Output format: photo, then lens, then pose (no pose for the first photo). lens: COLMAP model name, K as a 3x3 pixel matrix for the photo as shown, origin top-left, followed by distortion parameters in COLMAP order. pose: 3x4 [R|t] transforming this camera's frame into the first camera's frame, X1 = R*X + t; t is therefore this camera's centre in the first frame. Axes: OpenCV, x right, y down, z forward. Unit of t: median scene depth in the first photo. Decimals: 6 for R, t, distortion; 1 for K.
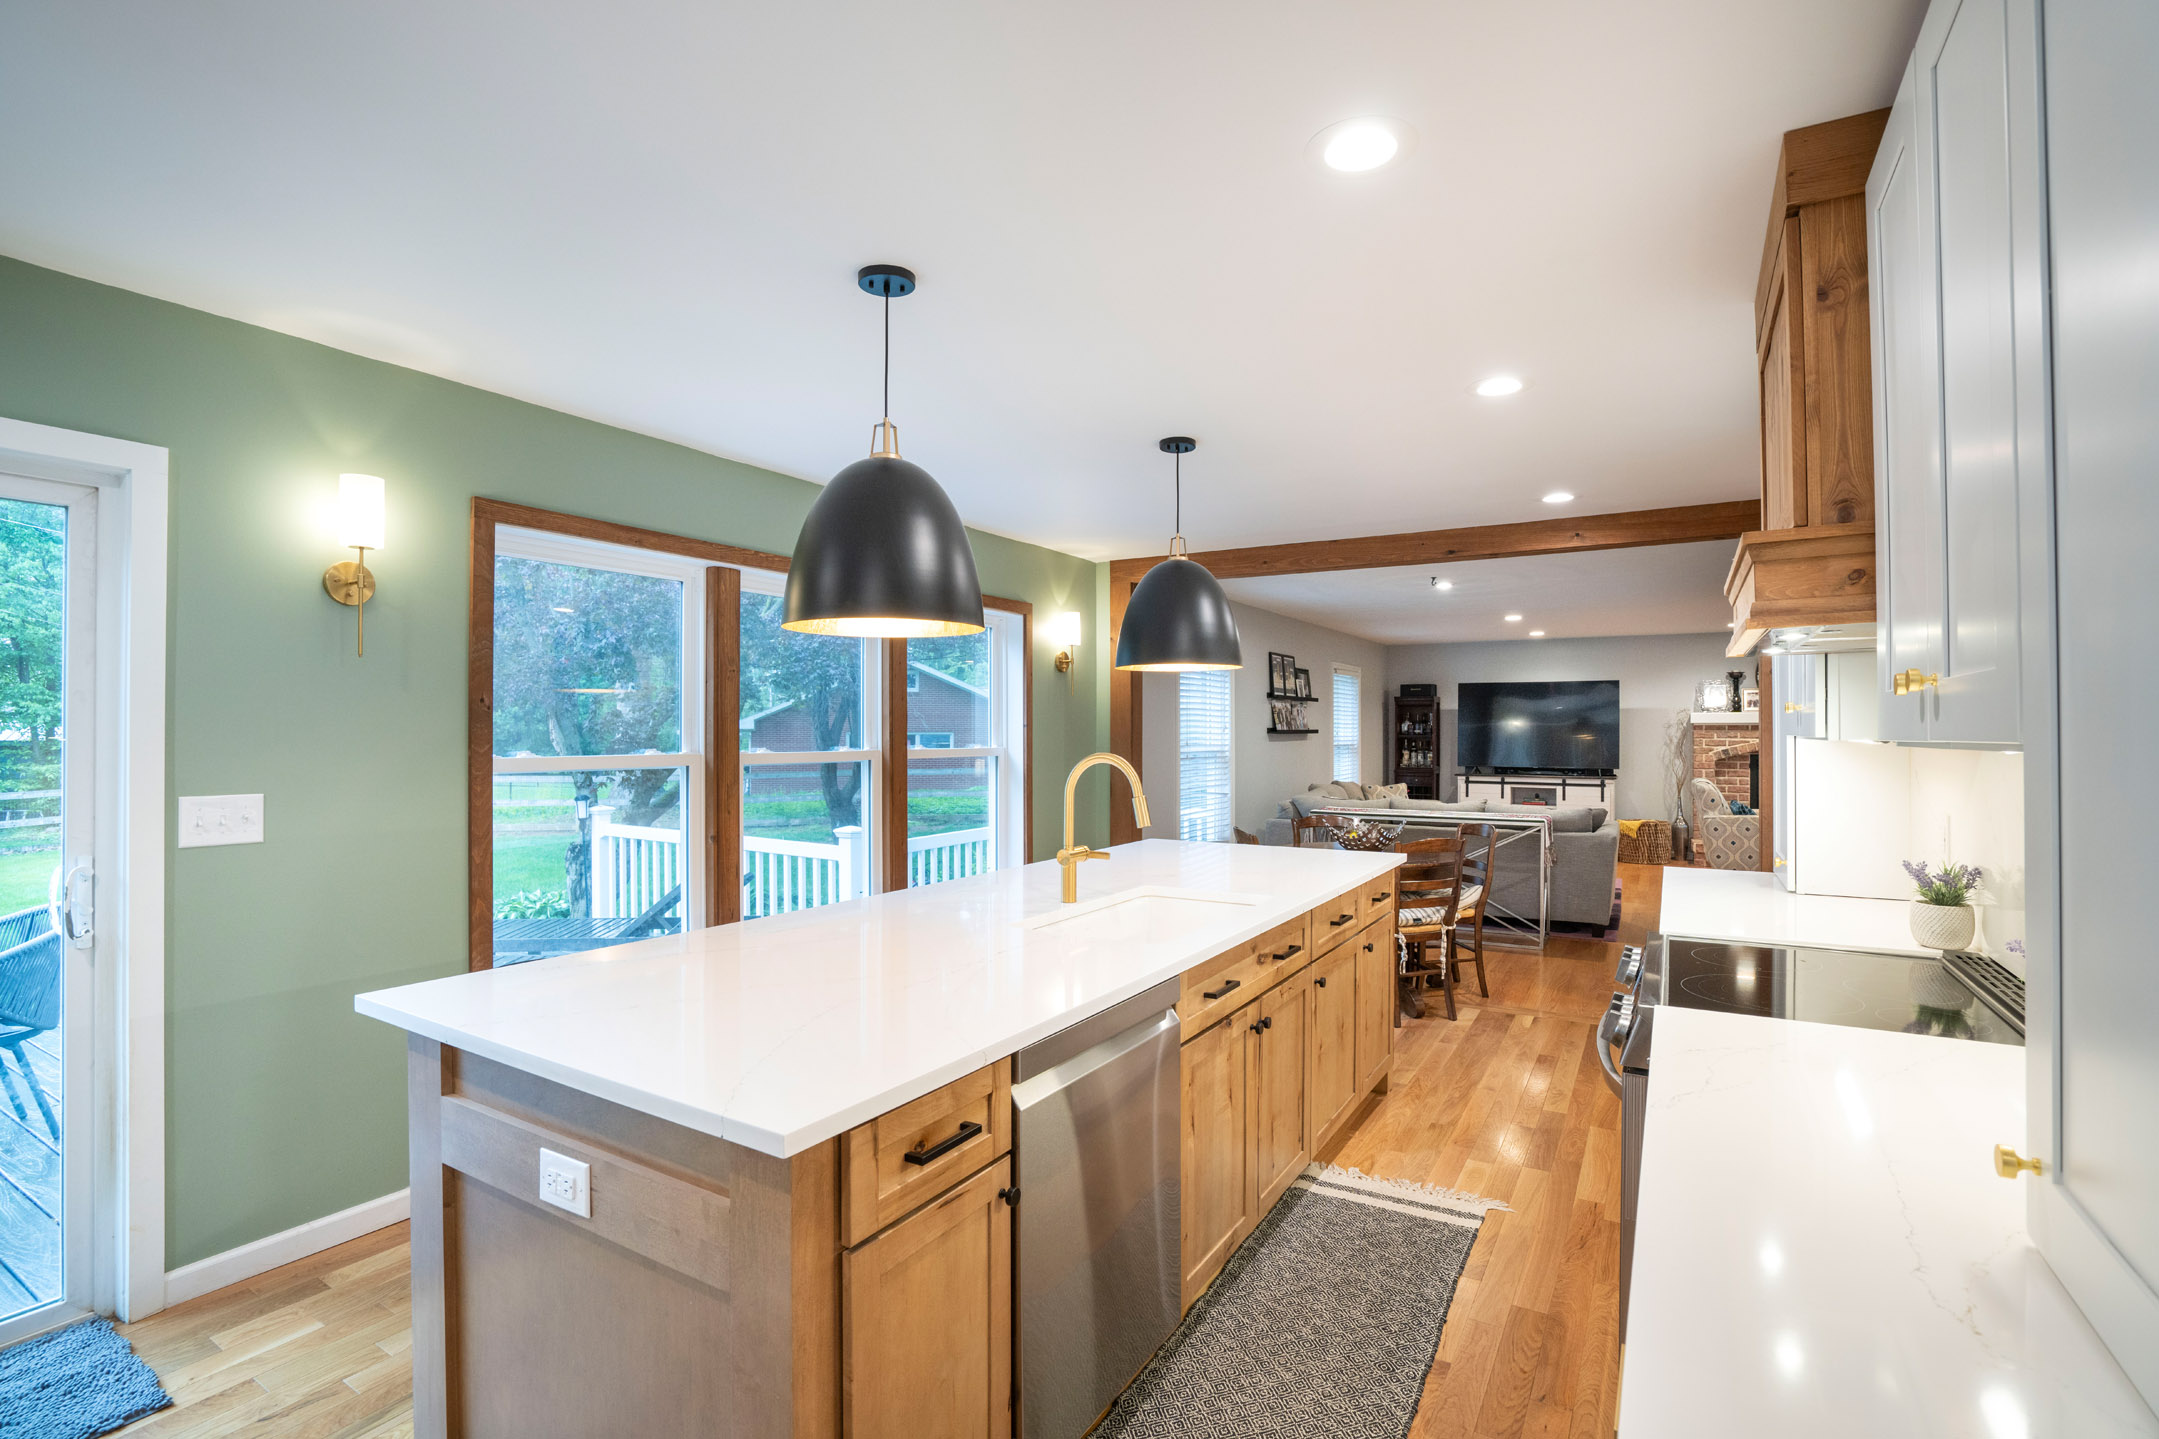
lens RADIAL K [[996.1, 0, 1075.4], [0, 996.1, 723.5], [0, 0, 1]] dist [-0.058358, 0.022666]
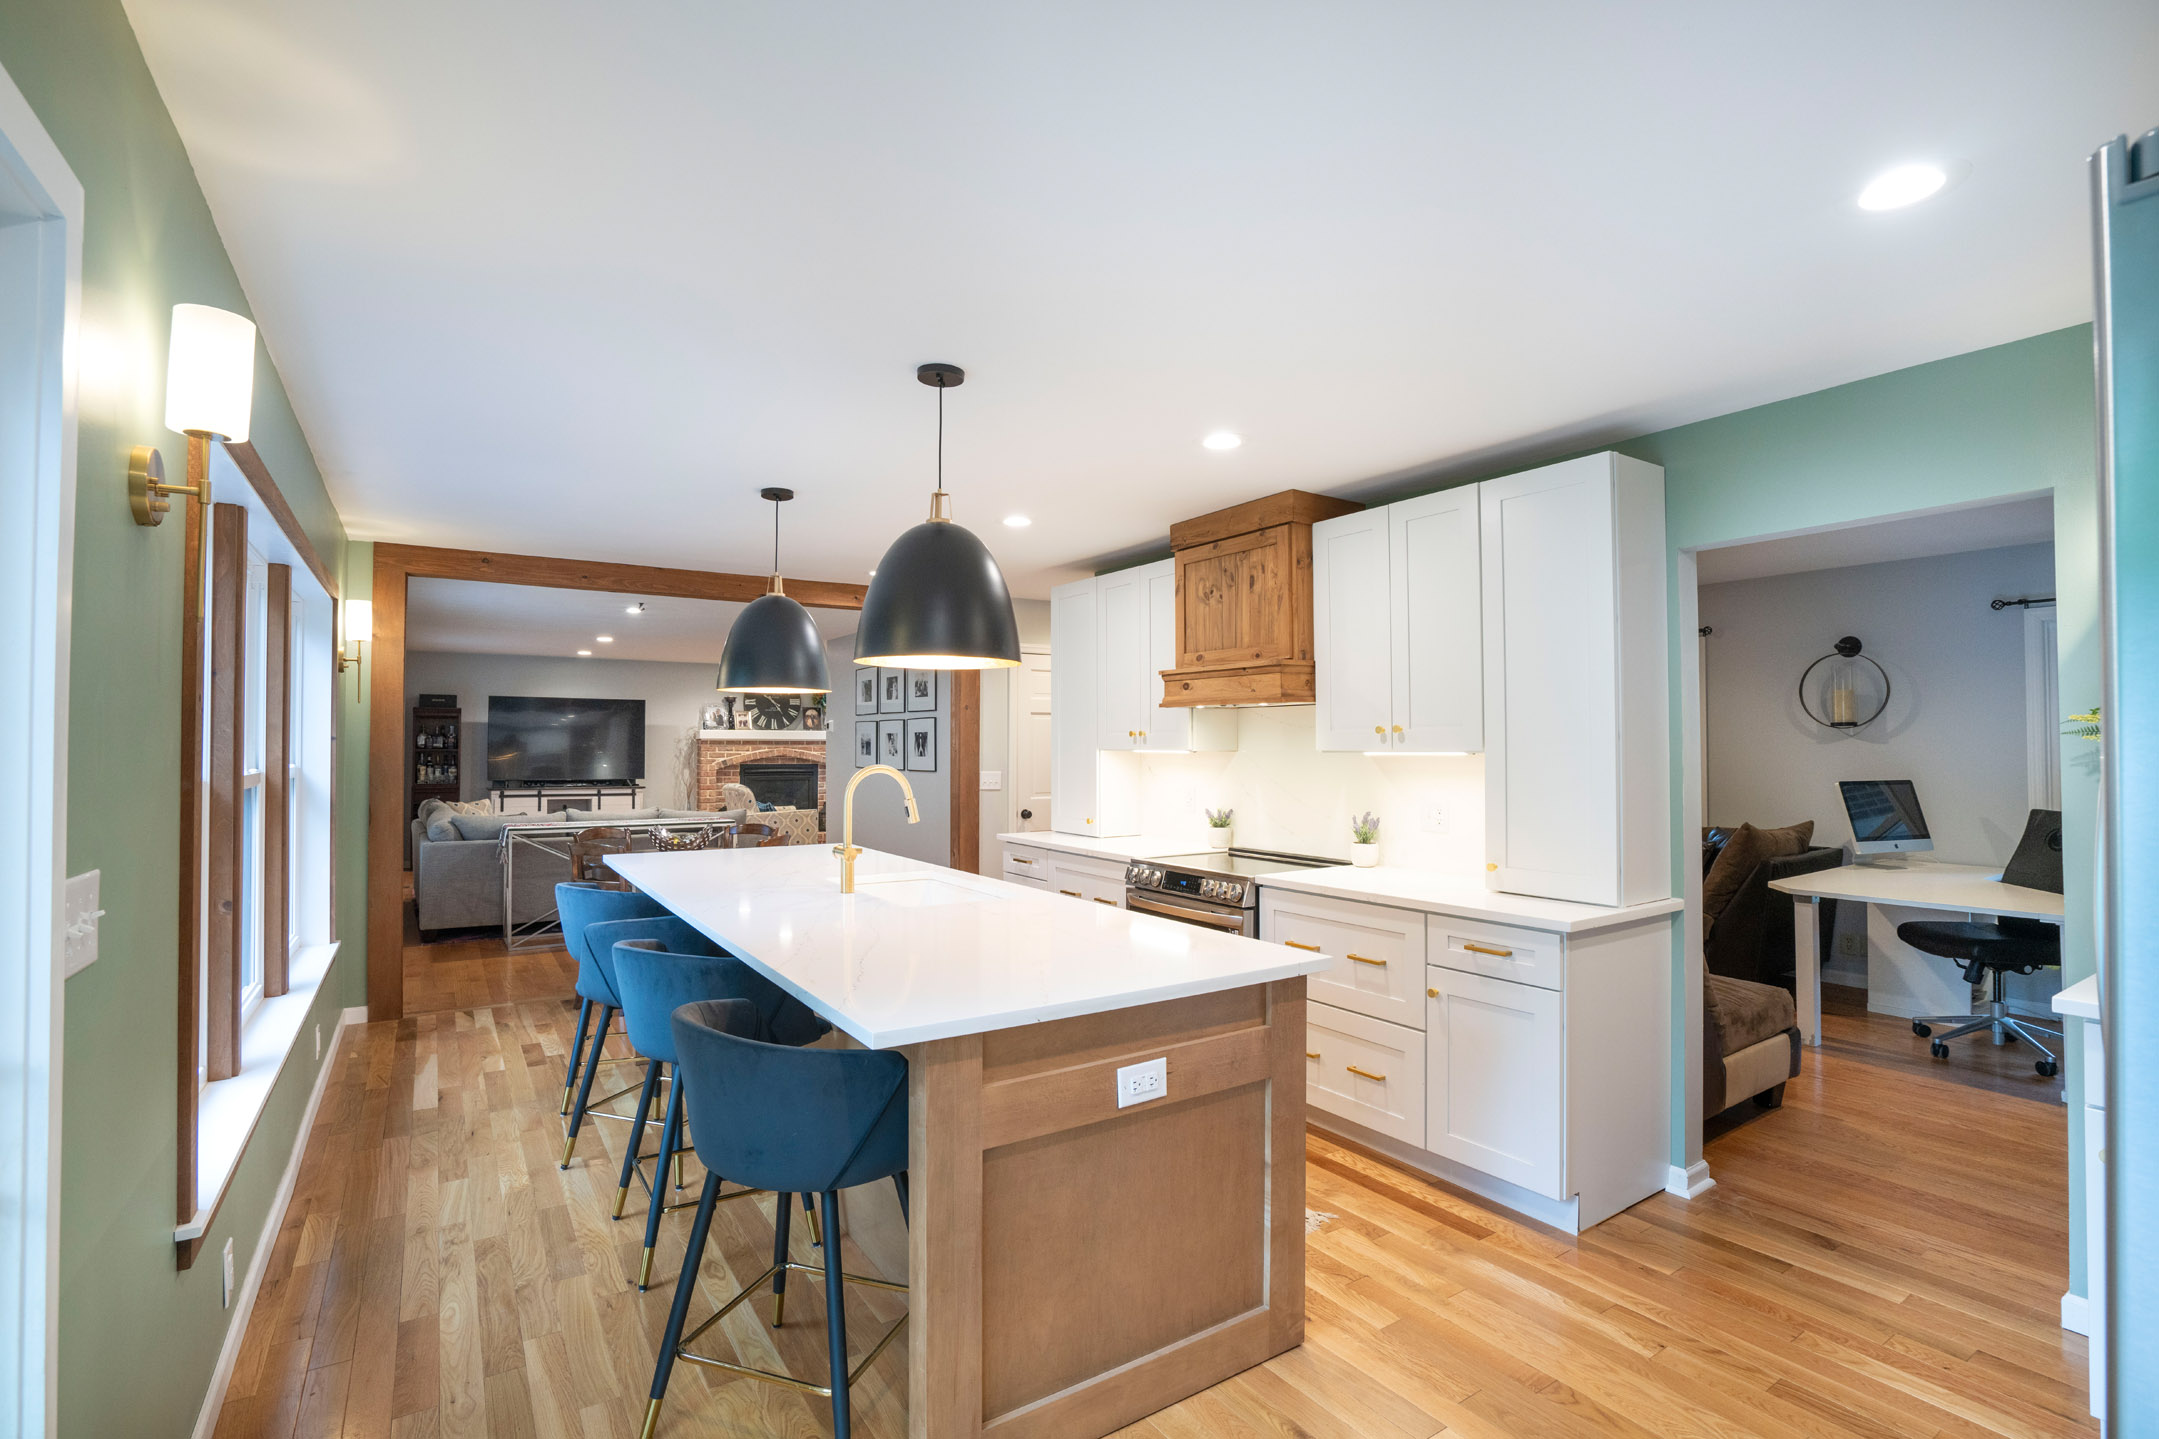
lens RADIAL K [[996.1, 0, 1075.4], [0, 996.1, 723.5], [0, 0, 1]] dist [-0.058358, 0.022666]
pose [[0.431544, 0.019463, 0.901882, -0.877480], [-0.007304, 0.999810, -0.018082, -0.000555], [-0.902063, 0.001215, 0.431604, 0.235026]]
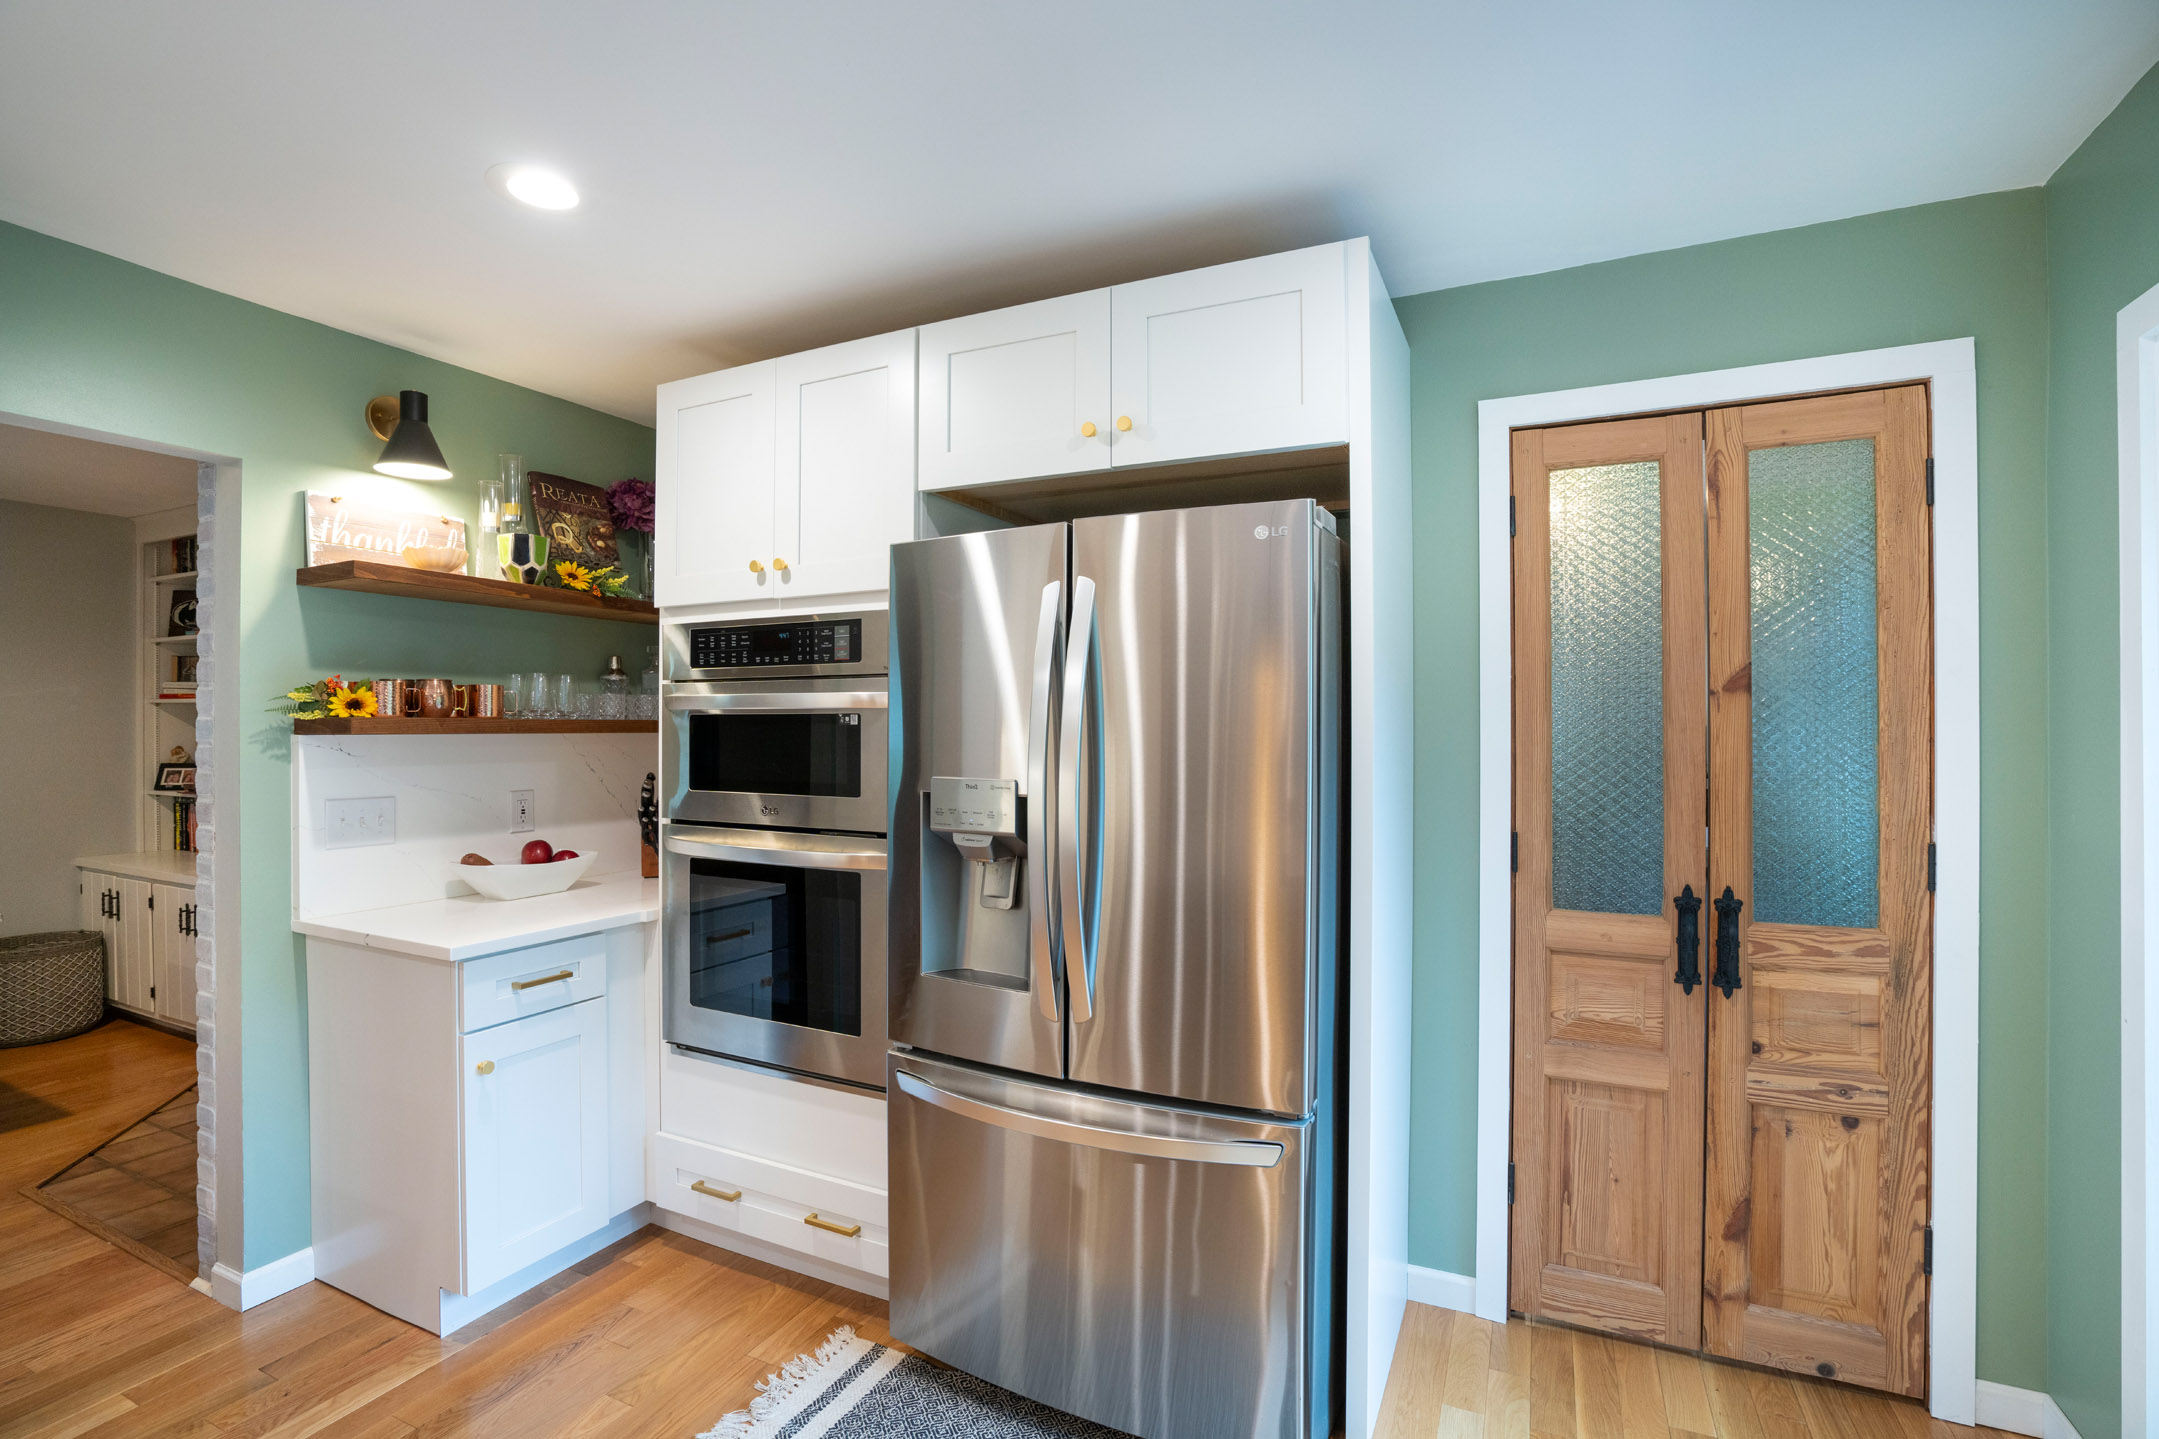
lens RADIAL K [[996.1, 0, 1075.4], [0, 996.1, 723.5], [0, 0, 1]] dist [-0.058358, 0.022666]
pose [[-0.995527, 0.001768, -0.094463, -0.426770], [0.002920, 0.999923, -0.012057, 0.009481], [0.094435, -0.012279, -0.995455, 0.671716]]
